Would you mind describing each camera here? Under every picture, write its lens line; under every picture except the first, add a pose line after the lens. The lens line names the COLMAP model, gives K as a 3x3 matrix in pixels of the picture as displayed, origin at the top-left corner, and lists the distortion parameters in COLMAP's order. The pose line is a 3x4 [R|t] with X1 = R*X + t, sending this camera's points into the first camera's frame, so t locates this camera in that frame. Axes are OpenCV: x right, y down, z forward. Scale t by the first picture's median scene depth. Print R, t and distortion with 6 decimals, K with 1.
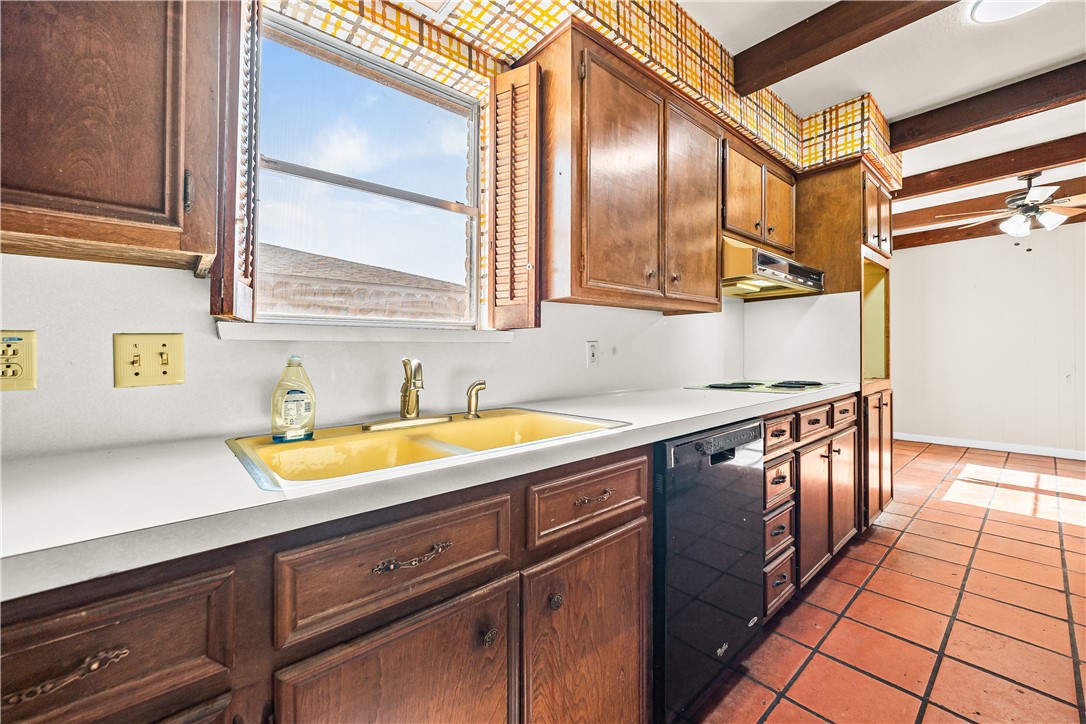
lens RADIAL K [[432.8, 0, 536.3], [0, 432.8, 360.4], [0, 0, 1]] dist [-0.015465, 0.005491]
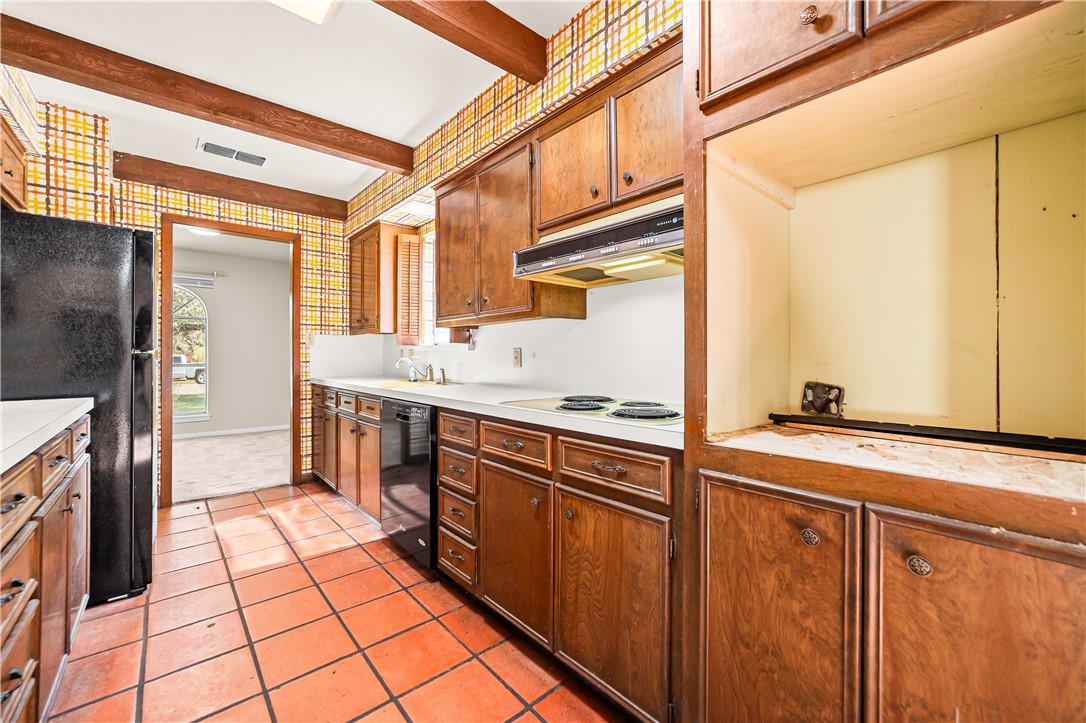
lens RADIAL K [[432.8, 0, 546.8], [0, 432.8, 356.4], [0, 0, 1]] dist [-0.015465, 0.005491]
pose [[0.022899, 0.017099, -0.999592, 1.248973], [-0.015625, 0.999738, 0.016744, -0.033544], [0.999616, 0.015235, 0.023161, 0.877443]]
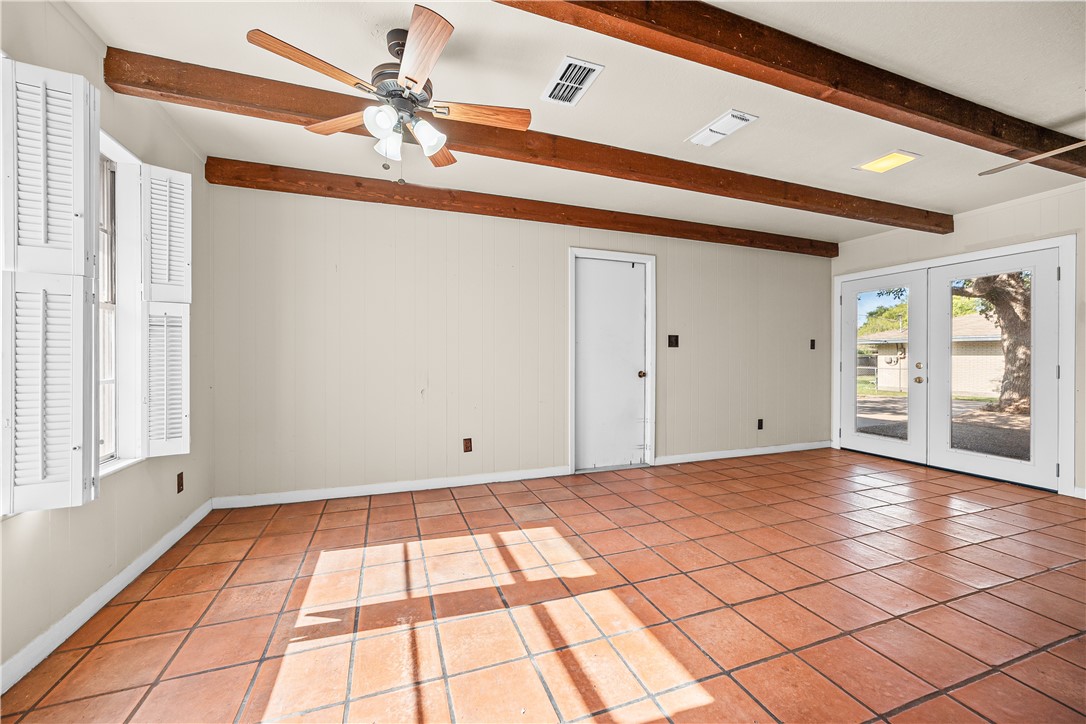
lens RADIAL K [[432.8, 0, 547.1], [0, 432.8, 352.6], [0, 0, 1]] dist [-0.015465, 0.005491]
pose [[0.341638, 0.020442, 0.939609, 1.001479], [0.005401, 0.999704, -0.023713, -0.030084], [-0.939816, 0.013176, 0.341427, 0.915301]]
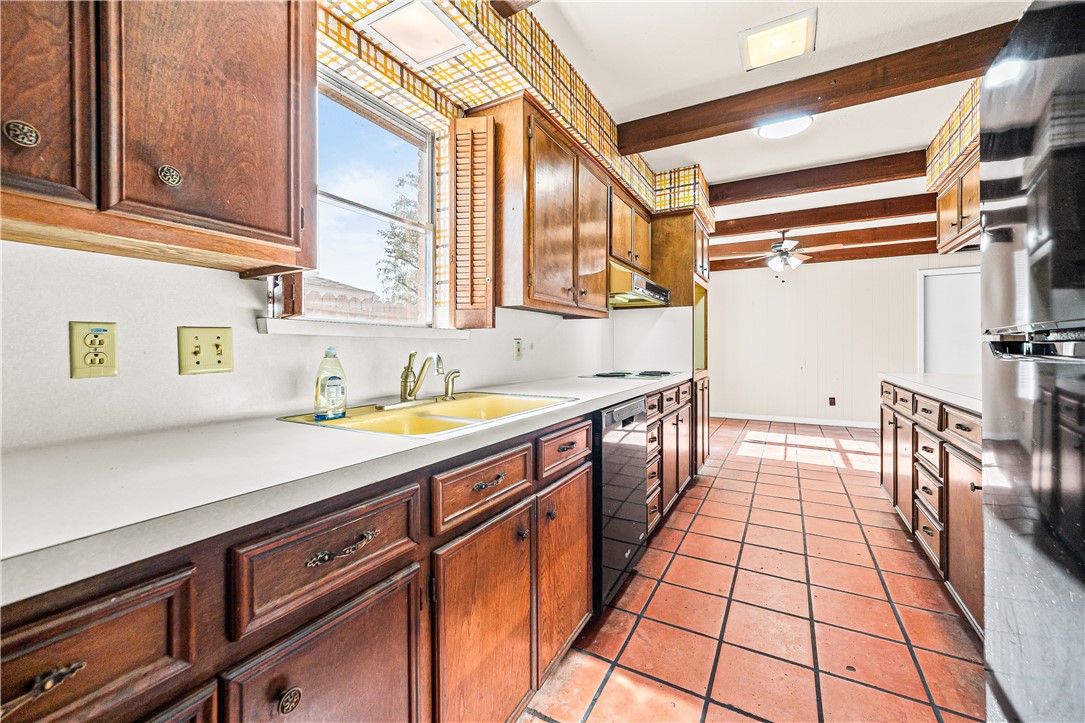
lens RADIAL K [[432.4, 0, 537.6], [0, 432.4, 355.1], [0, 0, 1]] dist [-0.015465, 0.005491]
pose [[0.941589, 0.006136, 0.336710, -0.192107], [-0.005930, 0.999981, -0.001639, 0.002949], [-0.336713, -0.000454, 0.941607, -0.148708]]
